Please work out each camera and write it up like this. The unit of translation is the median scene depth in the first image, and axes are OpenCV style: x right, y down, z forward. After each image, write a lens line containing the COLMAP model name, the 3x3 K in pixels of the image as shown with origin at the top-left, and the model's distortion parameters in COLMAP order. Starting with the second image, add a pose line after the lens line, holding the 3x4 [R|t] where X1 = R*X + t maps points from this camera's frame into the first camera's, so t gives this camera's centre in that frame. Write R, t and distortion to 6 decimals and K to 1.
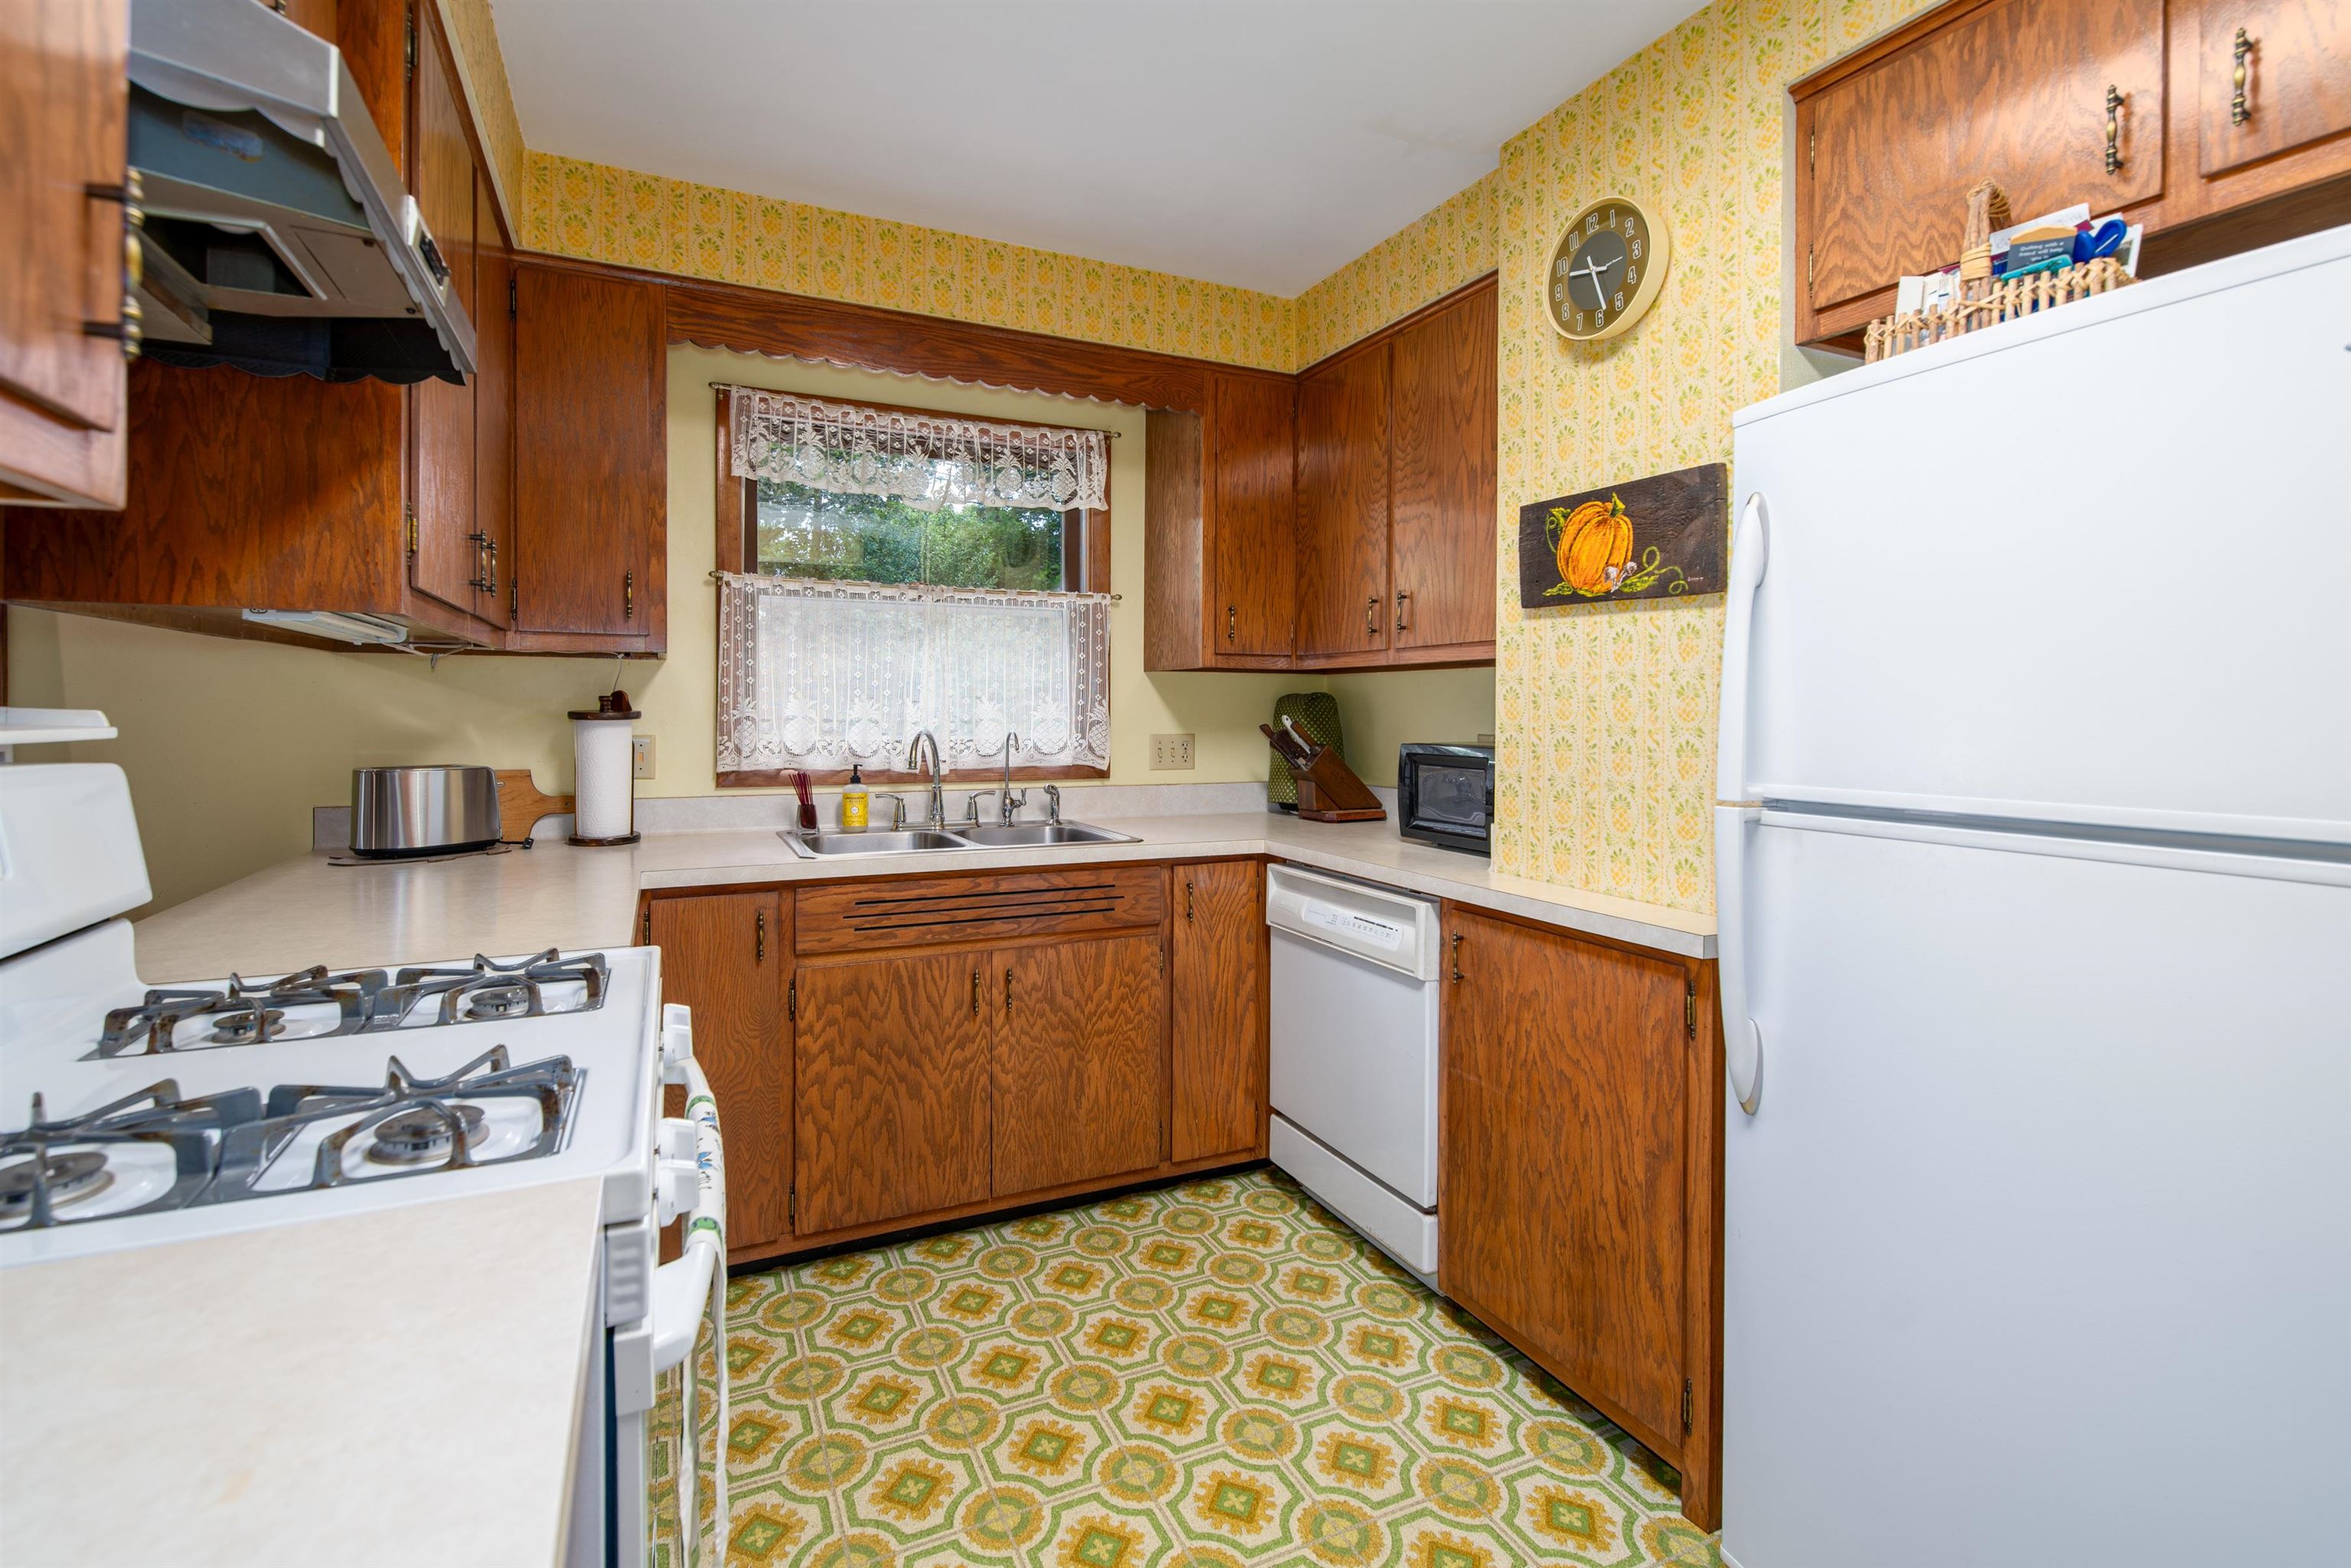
lens RADIAL K [[1027.2, 0, 1165.0], [0, 1027.2, 711.2], [0, 0, 1]] dist [0.014258, -0.006823]
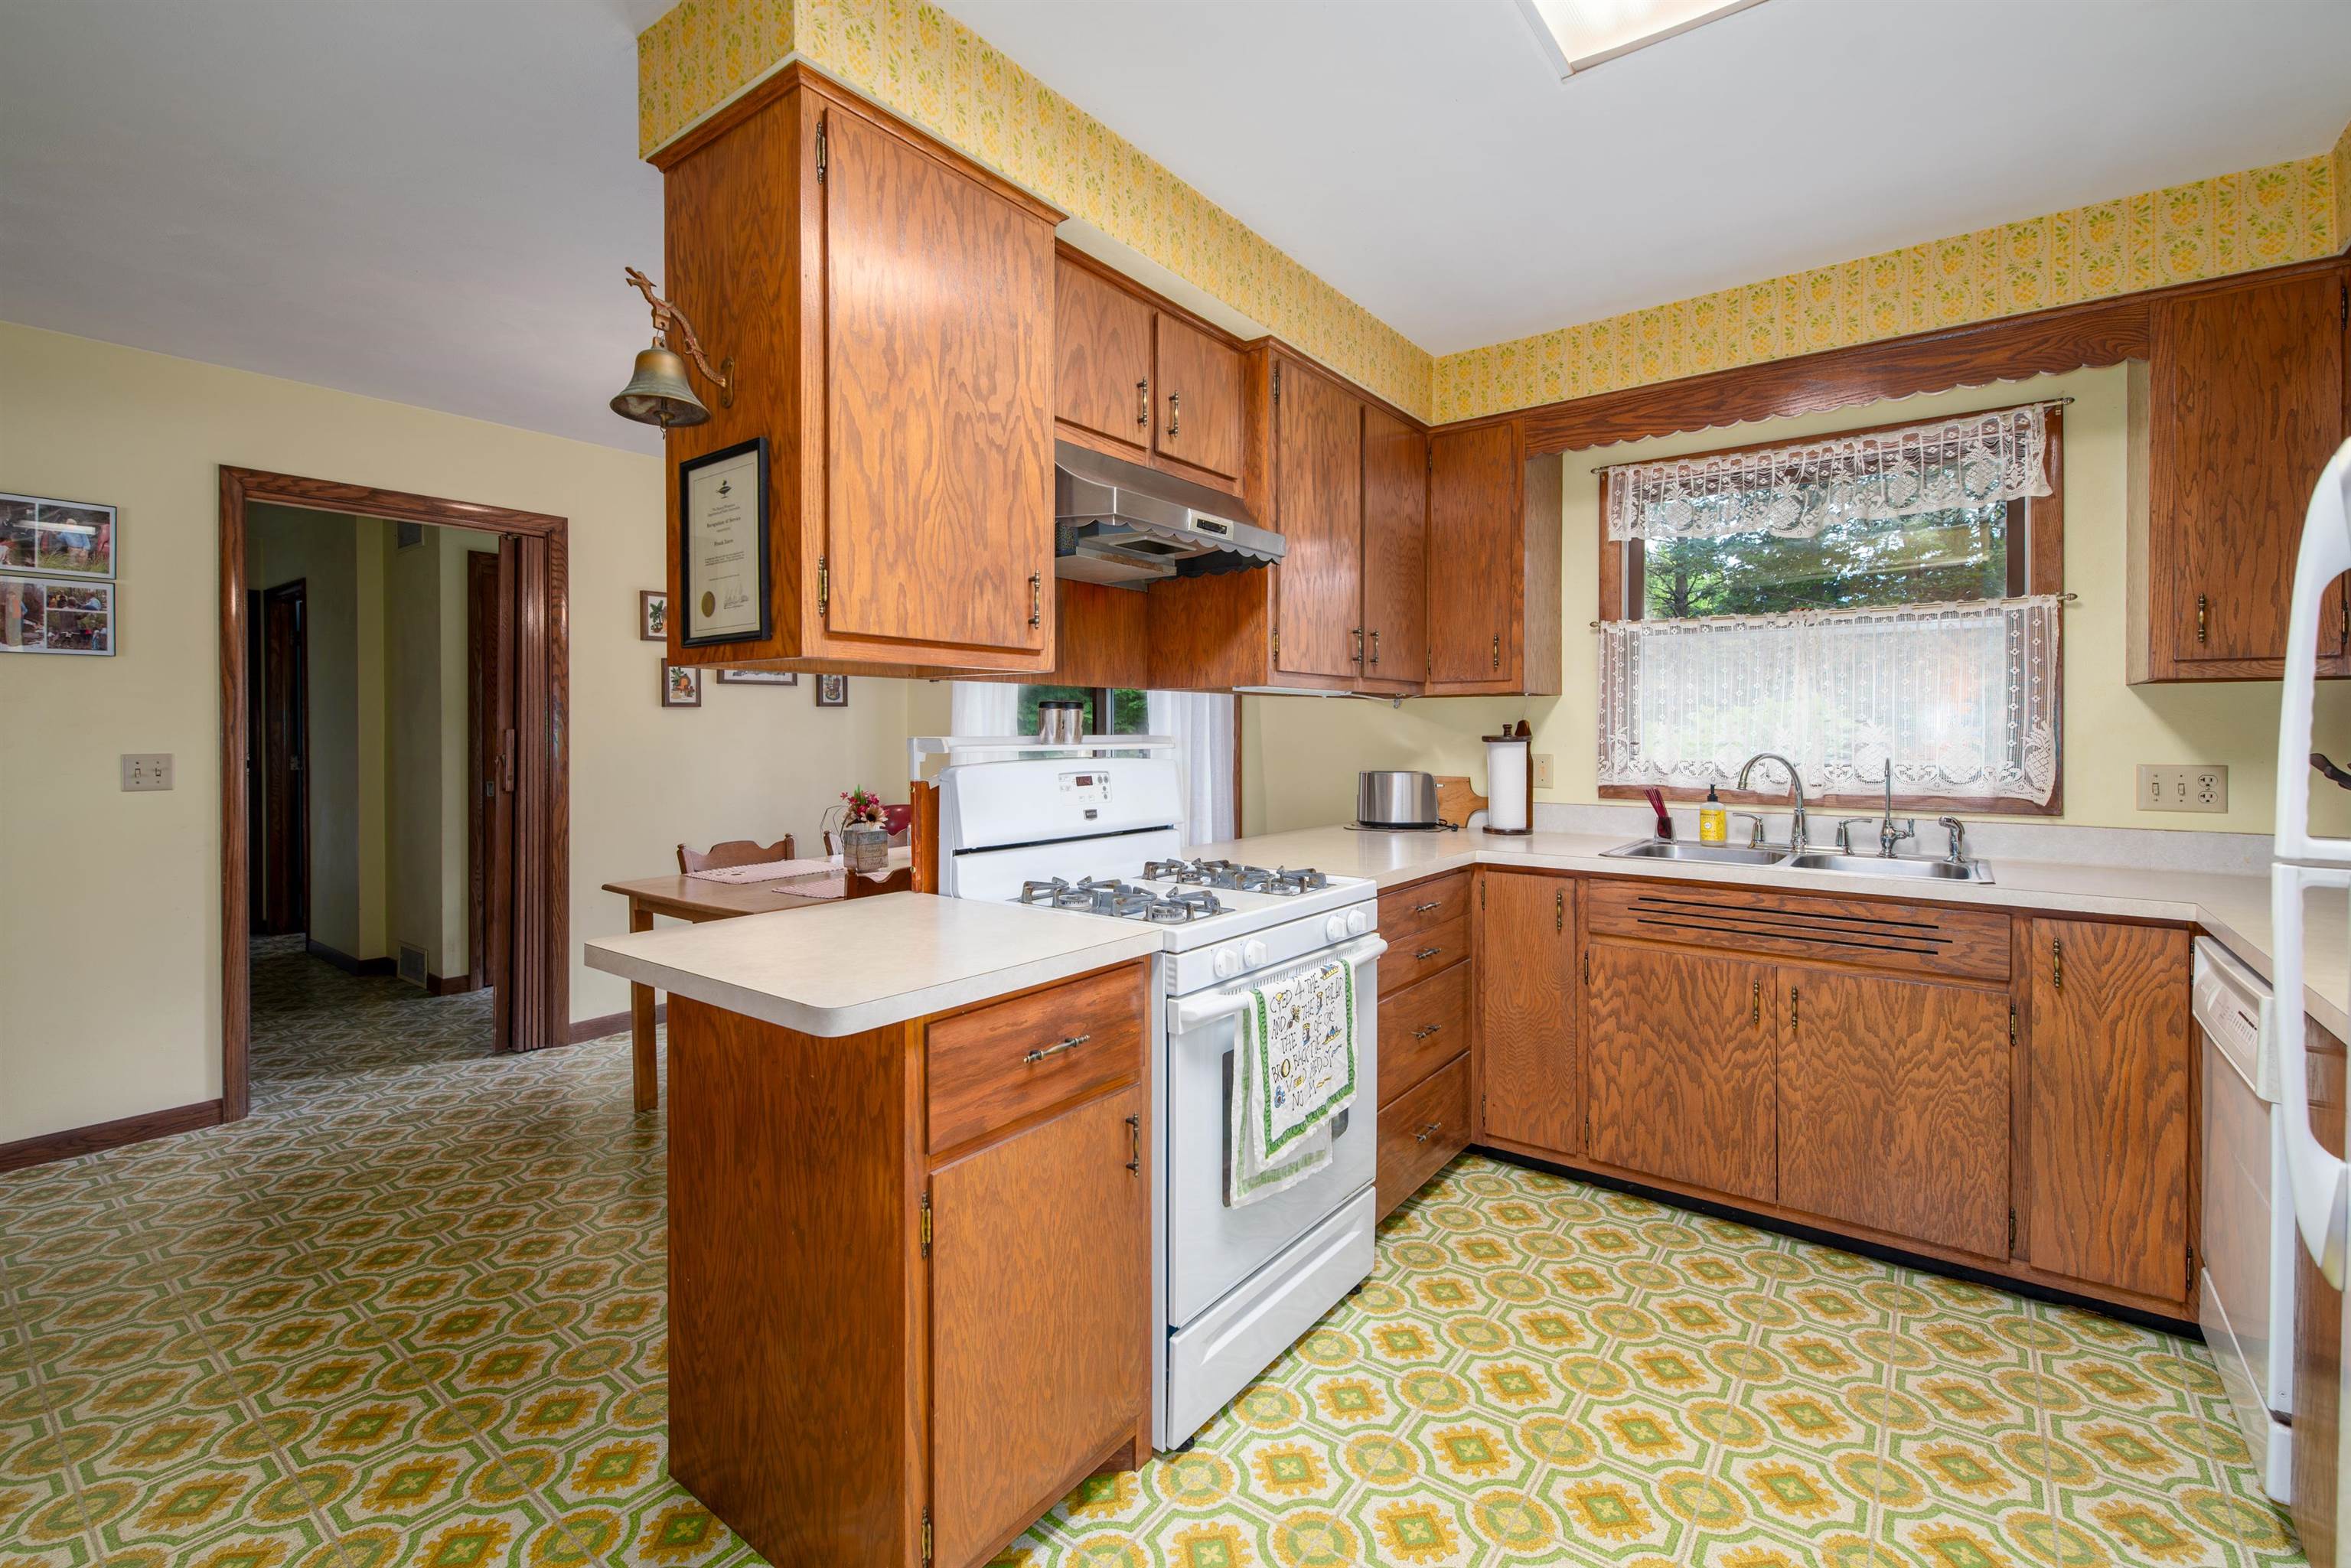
lens RADIAL K [[1027.2, 0, 1165.0], [0, 1027.2, 711.2], [0, 0, 1]] dist [0.014258, -0.006823]
pose [[0.481575, -0.020695, -0.876161, 0.434242], [0.001981, 0.999744, -0.022525, -0.002621], [0.876403, 0.009112, 0.481493, -0.044997]]
